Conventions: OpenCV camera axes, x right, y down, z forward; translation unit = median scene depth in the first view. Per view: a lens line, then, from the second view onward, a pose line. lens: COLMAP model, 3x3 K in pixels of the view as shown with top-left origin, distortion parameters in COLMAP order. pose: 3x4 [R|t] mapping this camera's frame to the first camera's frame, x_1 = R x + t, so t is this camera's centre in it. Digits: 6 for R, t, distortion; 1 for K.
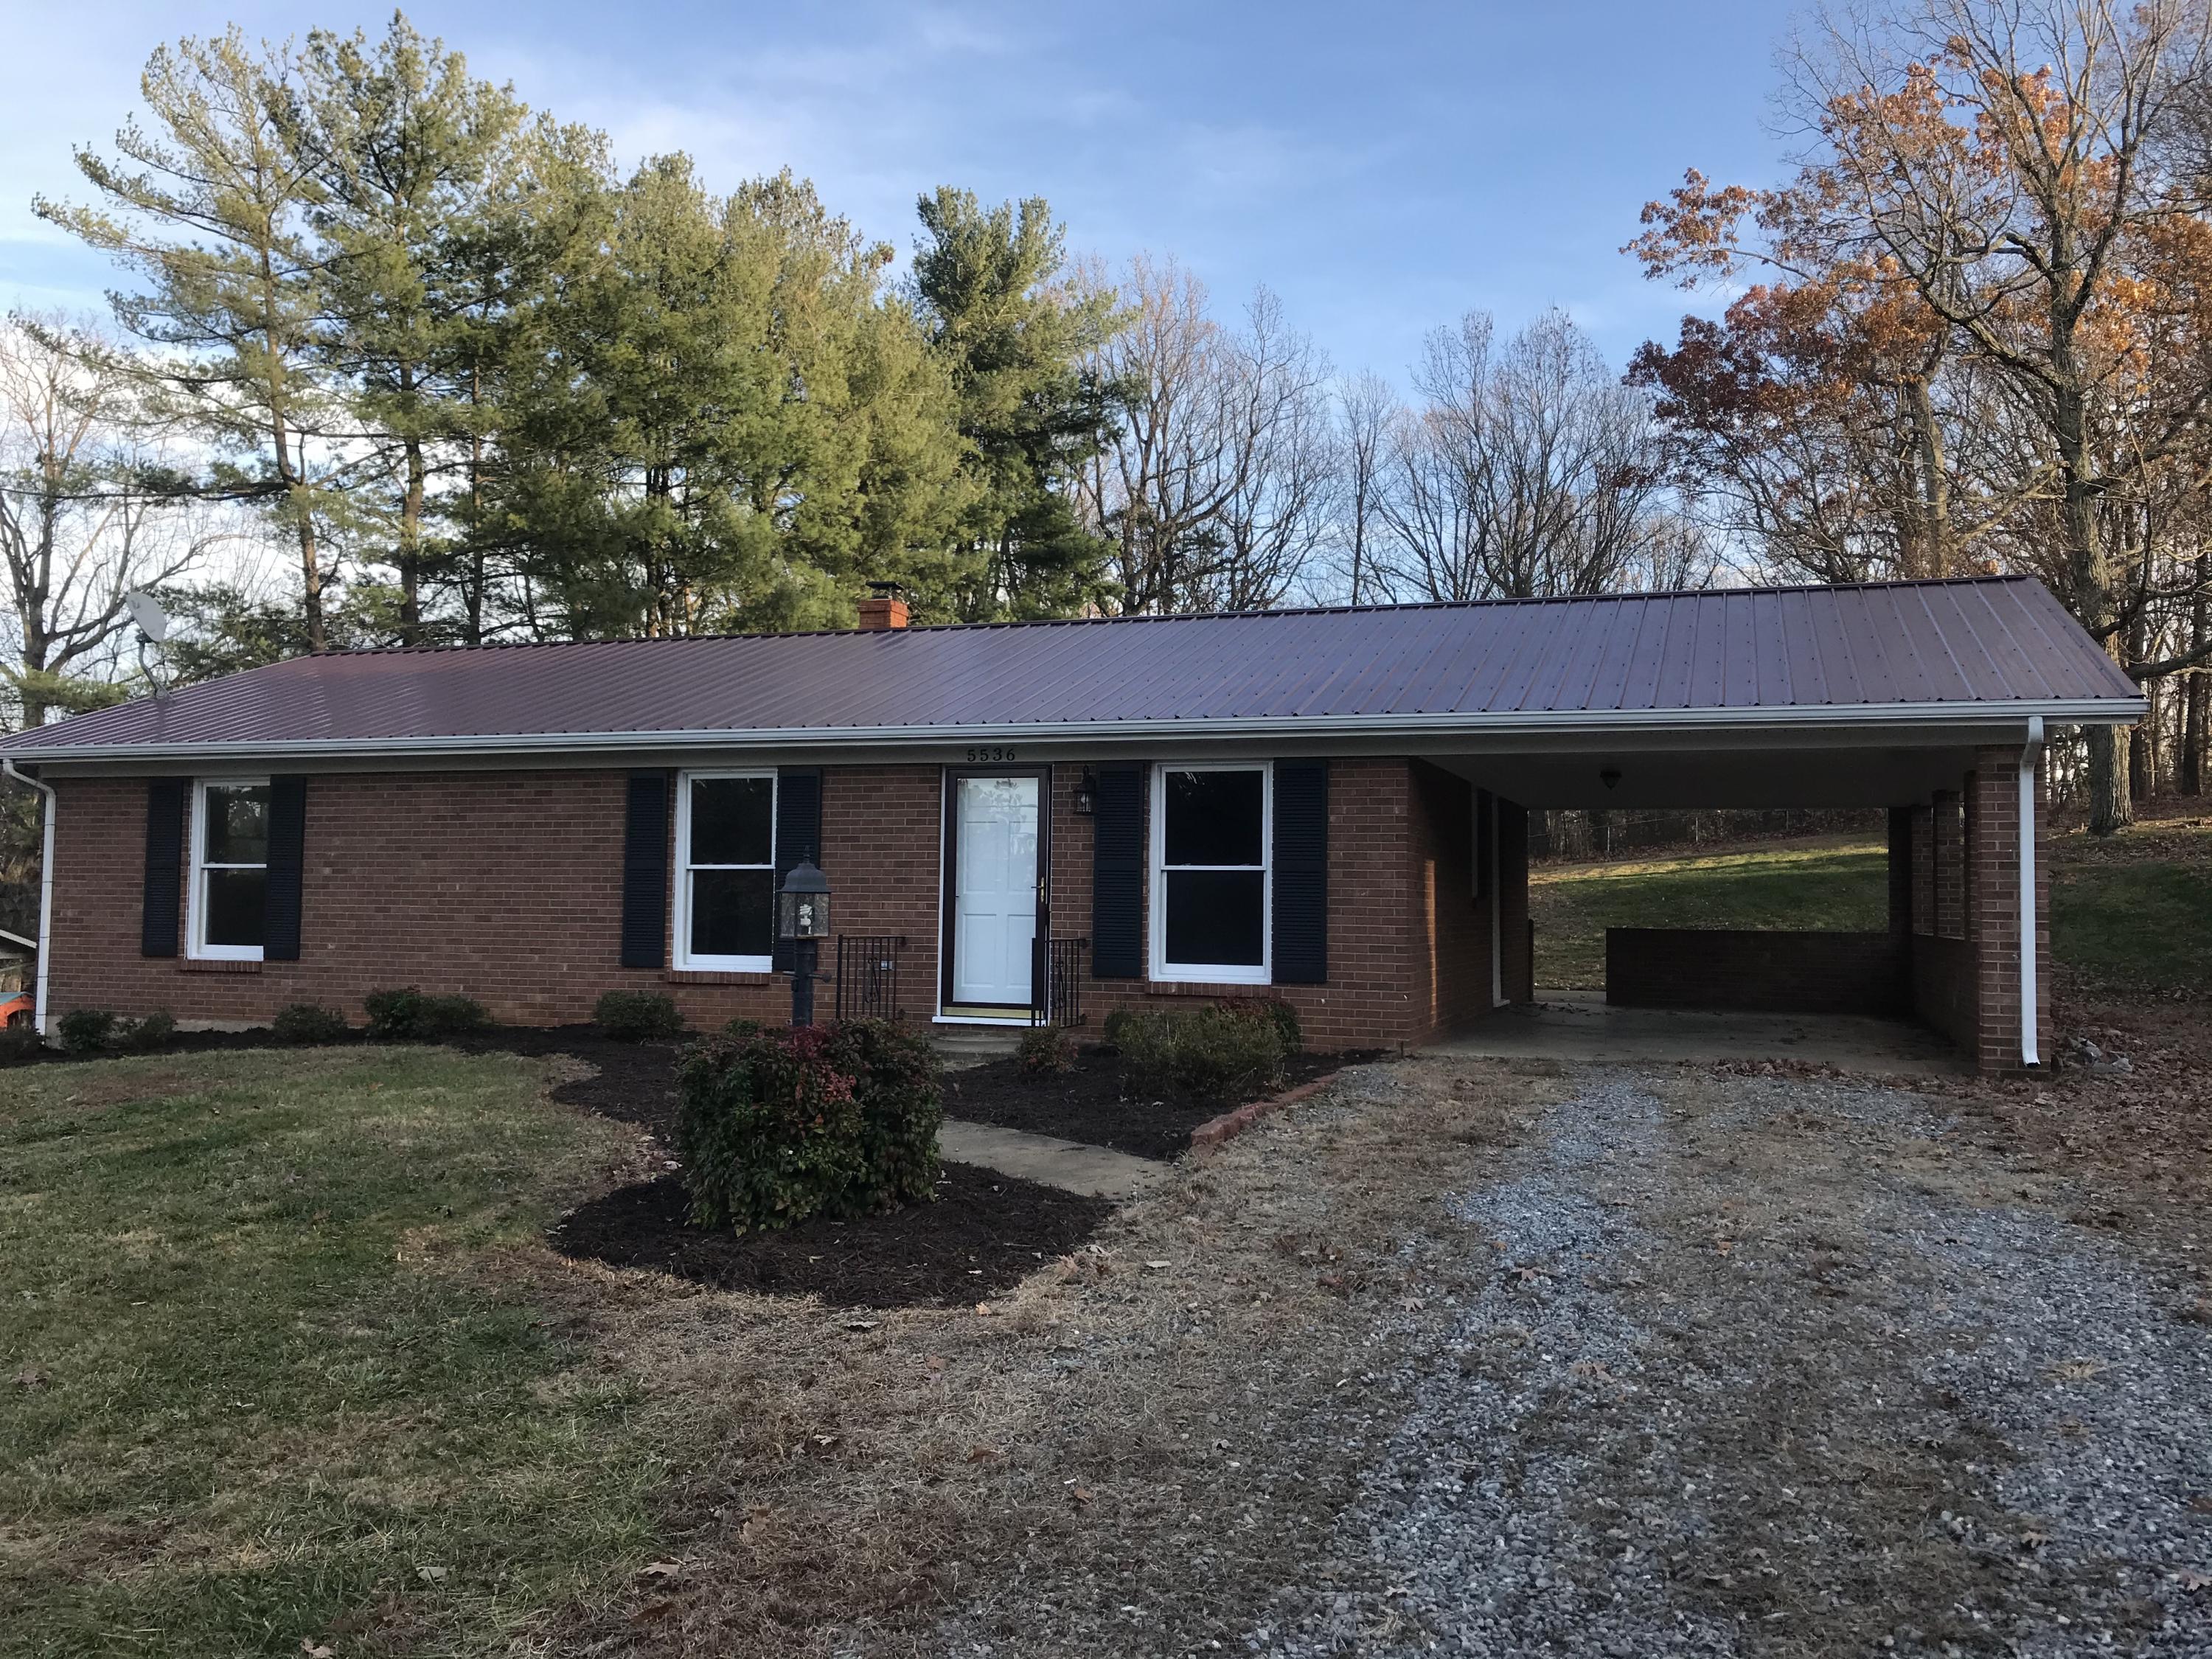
lens RADIAL K [[1828.3, 0, 1106.0], [0, 1828.3, 829.5], [0, 0, 1]] dist [0.050742, -0.175172]
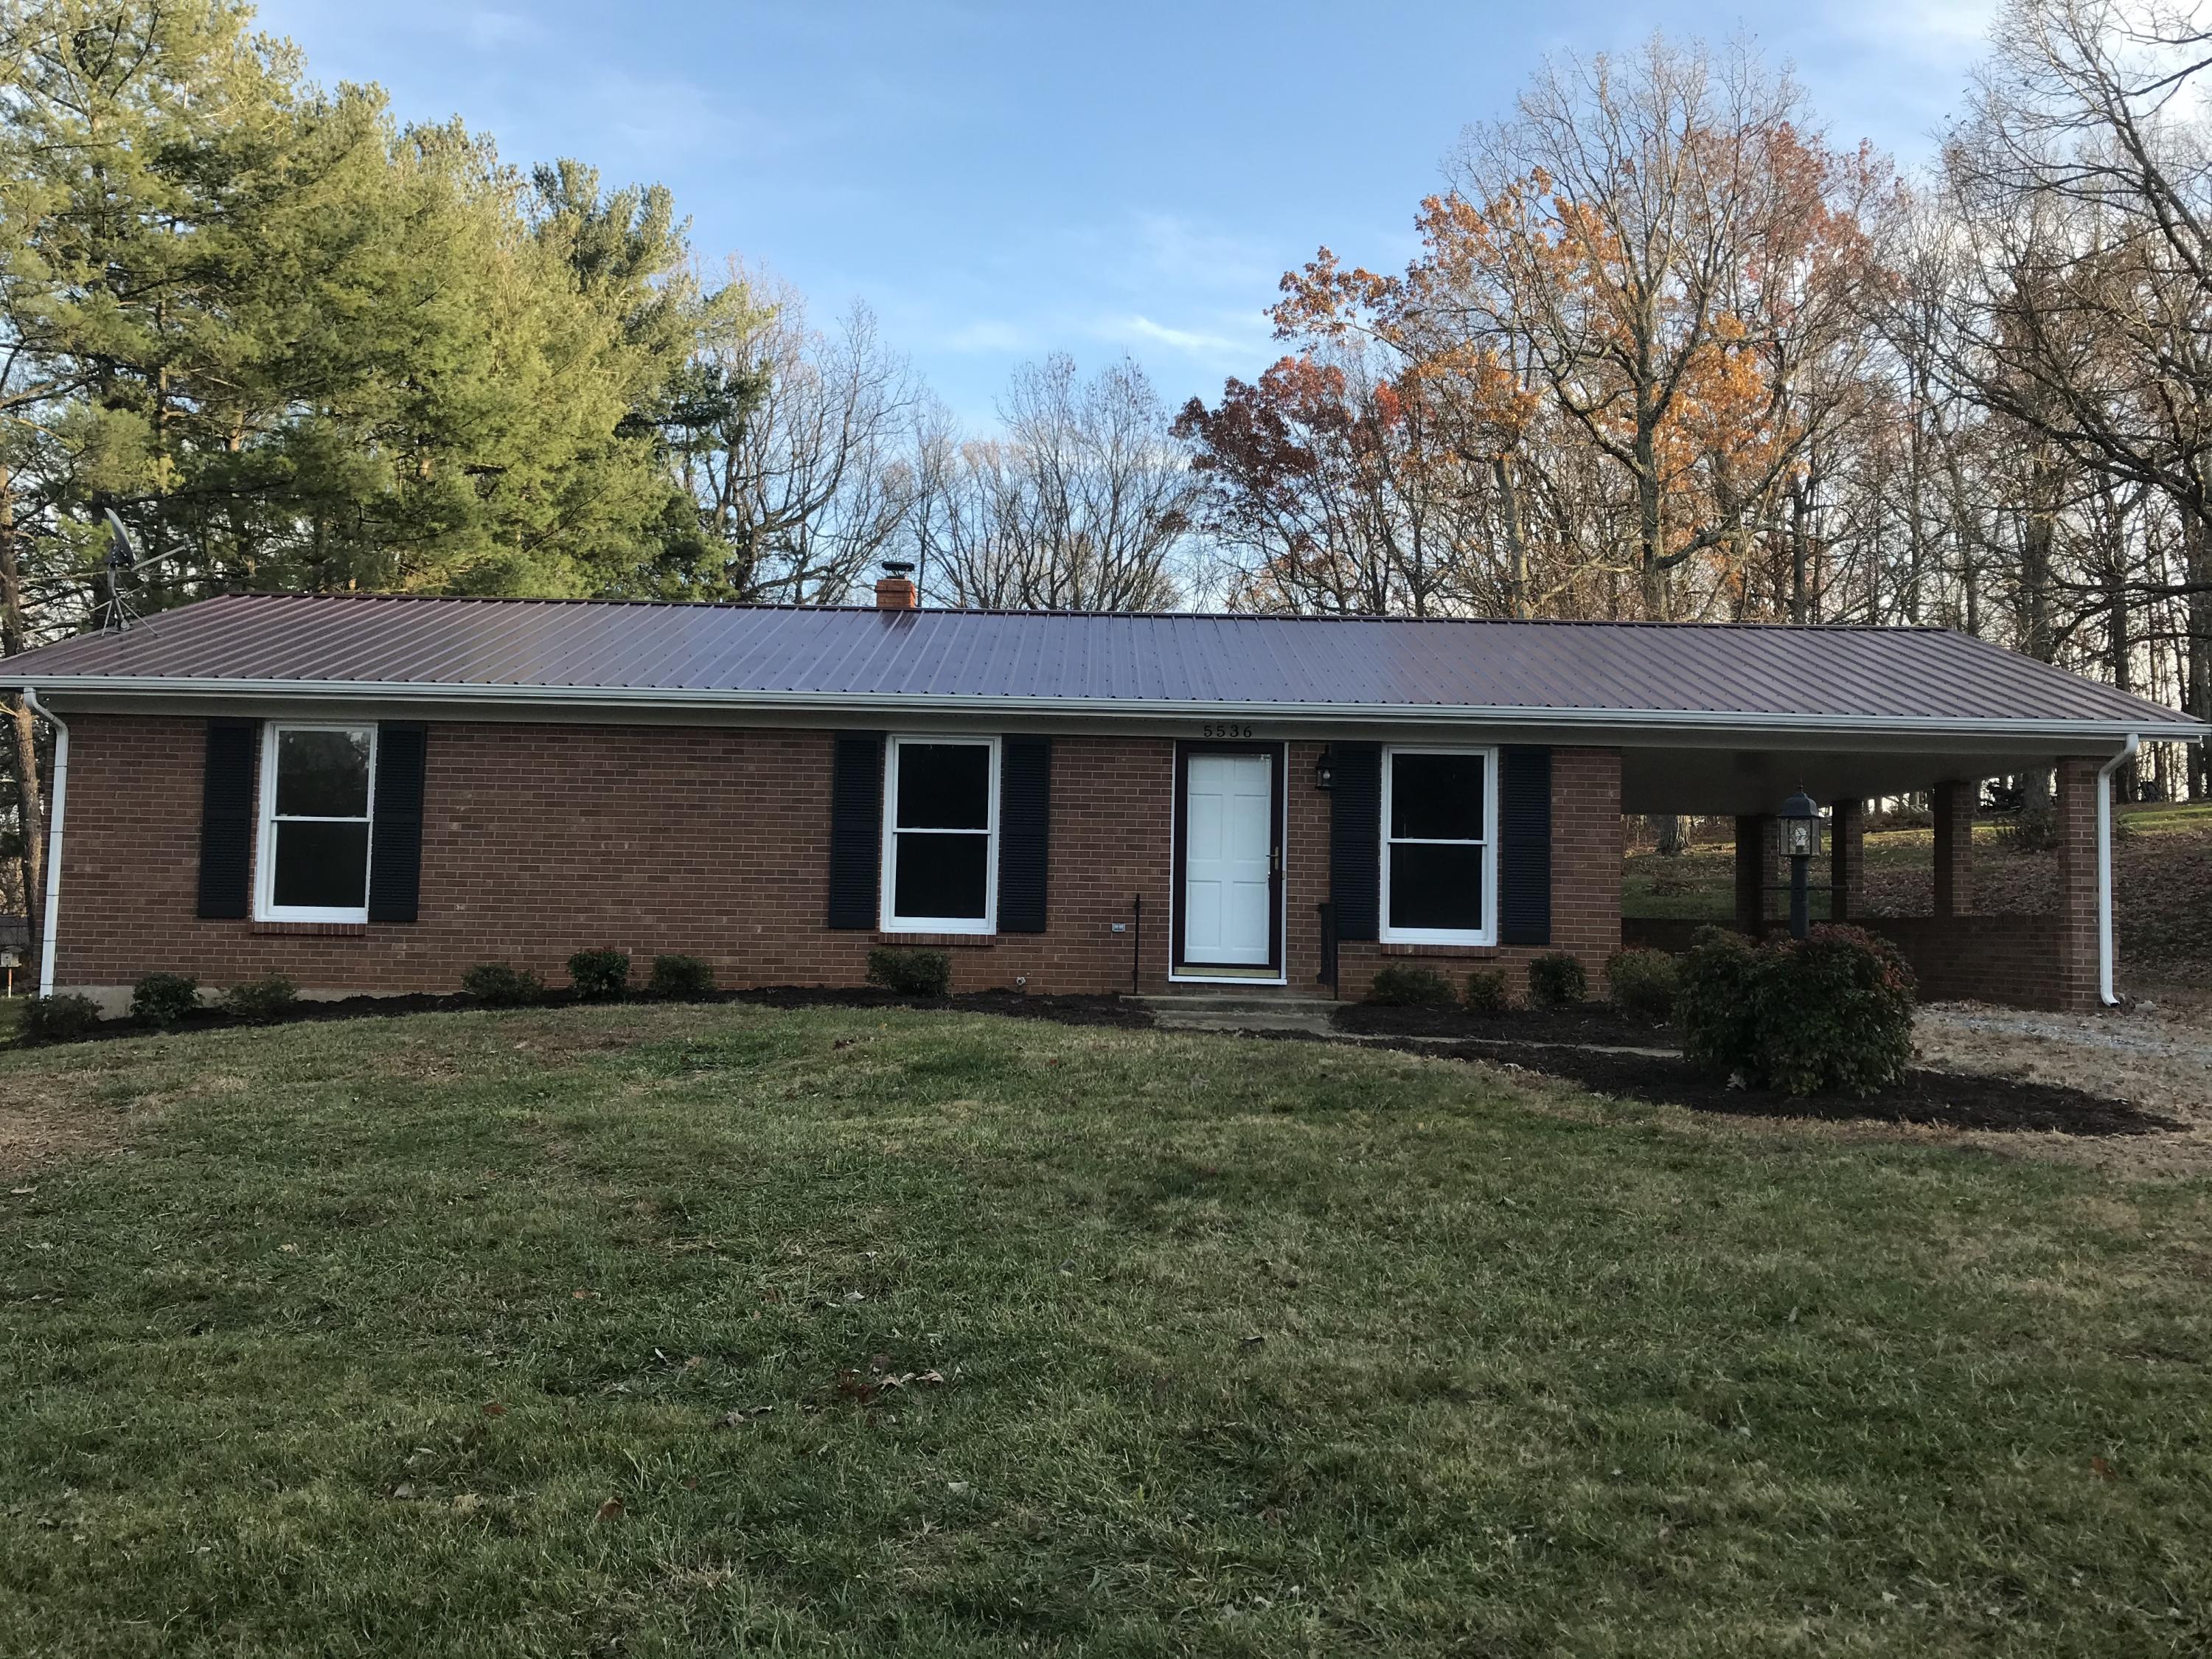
lens RADIAL K [[1828.3, 0, 1106.0], [0, 1828.3, 829.5], [0, 0, 1]] dist [0.050742, -0.175172]
pose [[0.944383, 0.029161, 0.327551, -0.433728], [-0.024822, 0.999540, -0.017420, 0.033591], [-0.327909, 0.008321, 0.944673, 0.013977]]
